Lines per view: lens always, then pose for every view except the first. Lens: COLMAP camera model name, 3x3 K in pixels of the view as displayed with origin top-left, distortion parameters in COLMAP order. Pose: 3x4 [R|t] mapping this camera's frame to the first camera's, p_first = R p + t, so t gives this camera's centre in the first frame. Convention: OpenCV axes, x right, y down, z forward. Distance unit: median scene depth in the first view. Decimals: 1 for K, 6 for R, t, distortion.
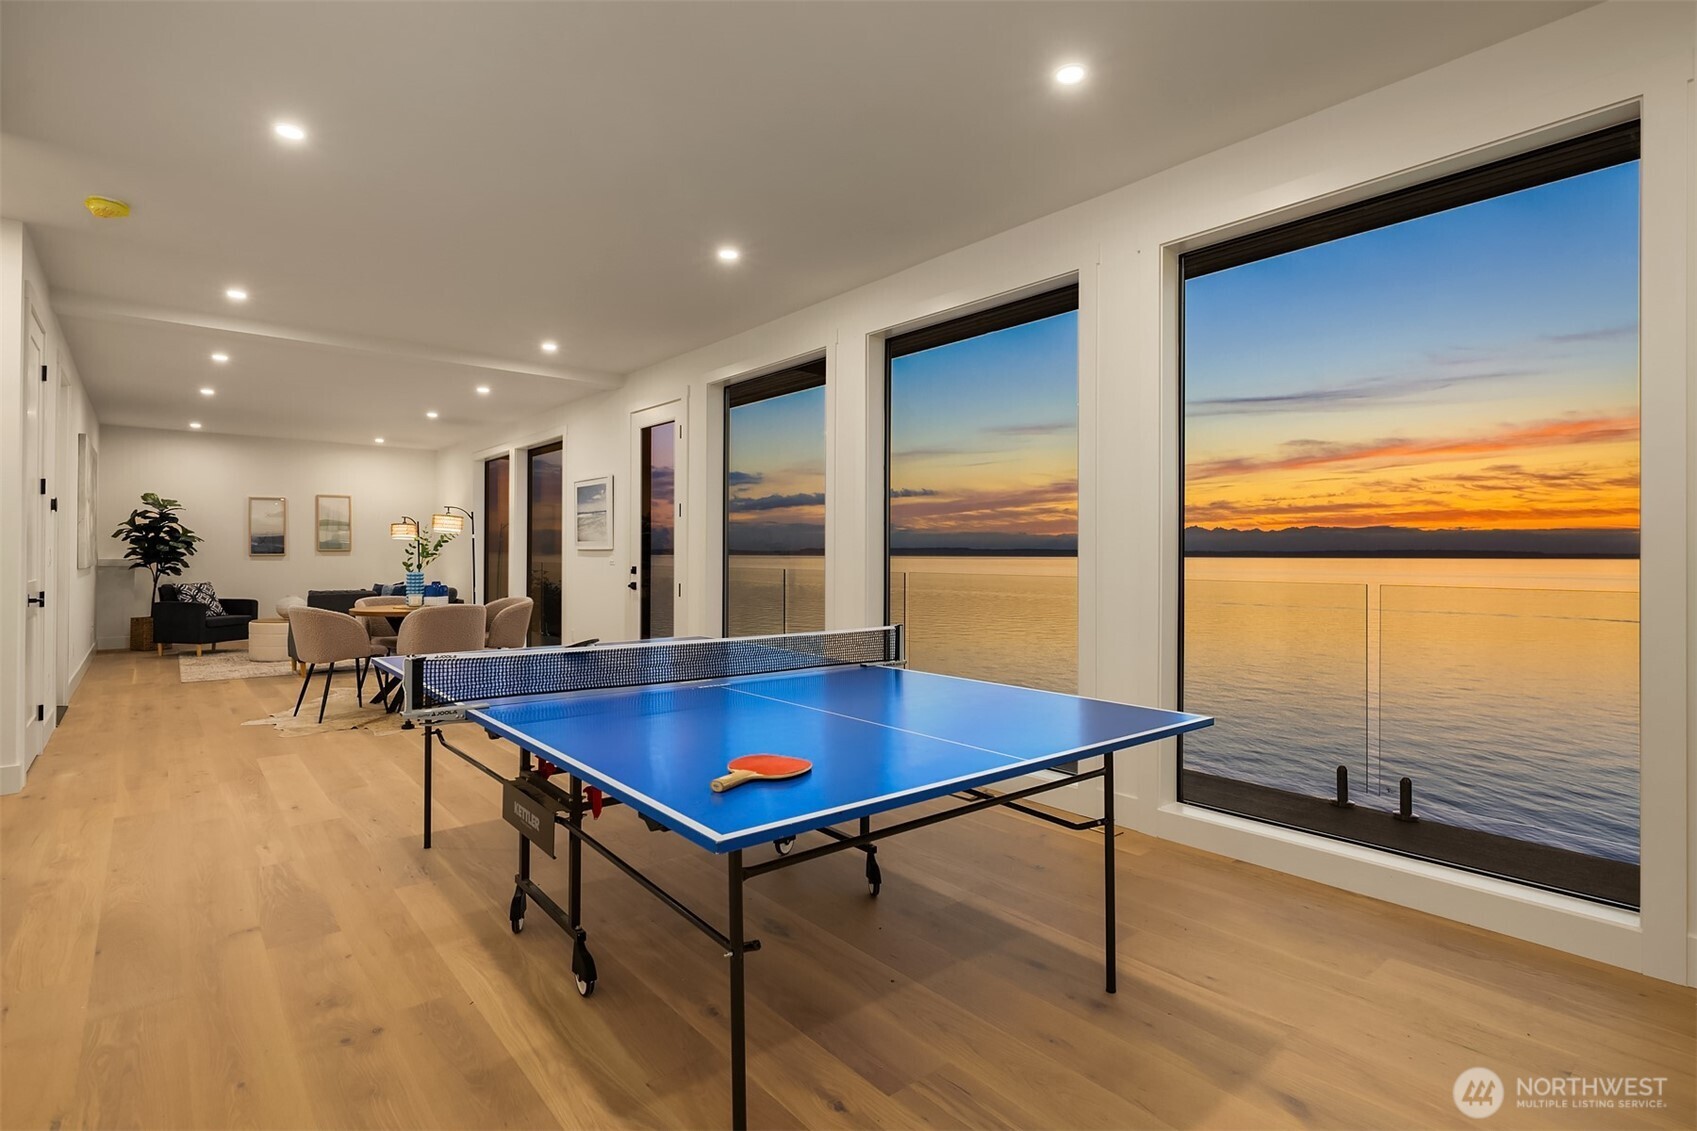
lens RADIAL K [[850.7, 0, 835.7], [0, 850.7, 555.8], [0, 0, 1]] dist [-0.002504, 0.001986]
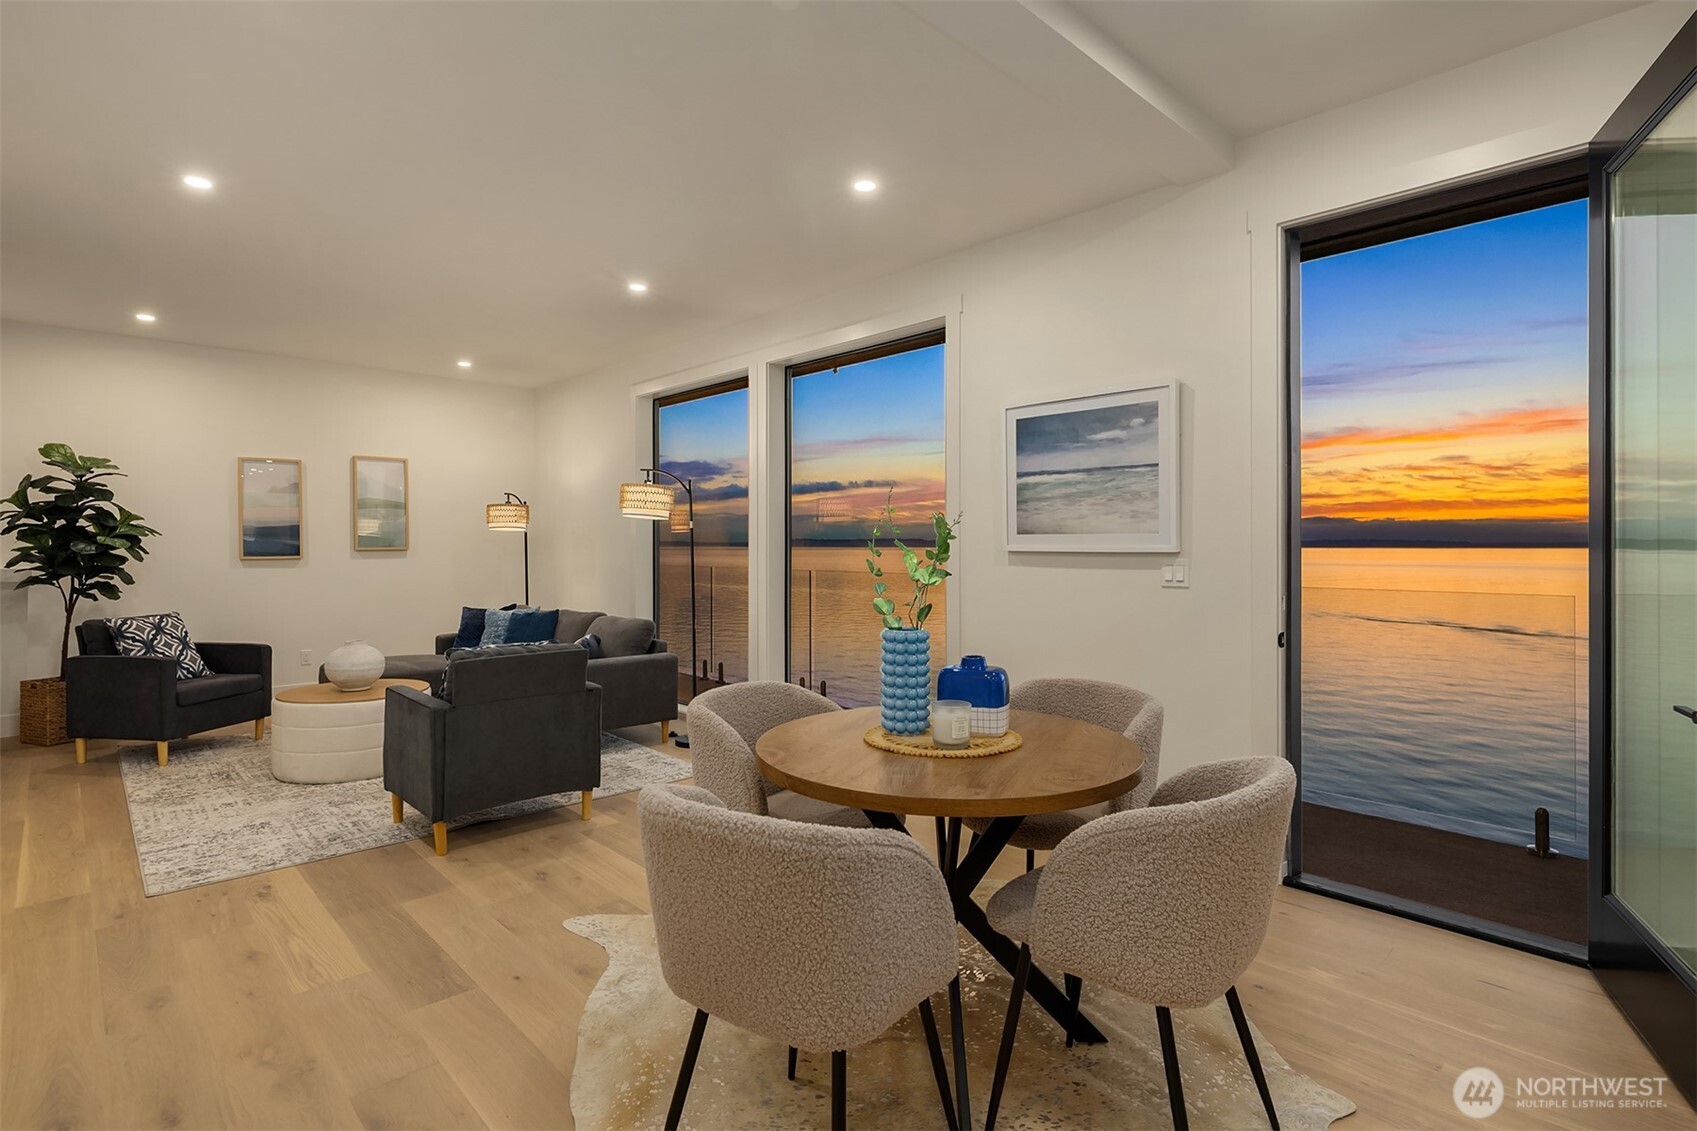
lens RADIAL K [[825.4, 0, 798.9], [0, 825.4, 551.5], [0, 0, 1]] dist [0.012869, -0.004133]
pose [[0.998648, -0.003425, 0.051862, -0.373638], [0.003086, 0.999973, 0.006627, -0.009118], [-0.051884, -0.006458, 0.998632, 0.460153]]
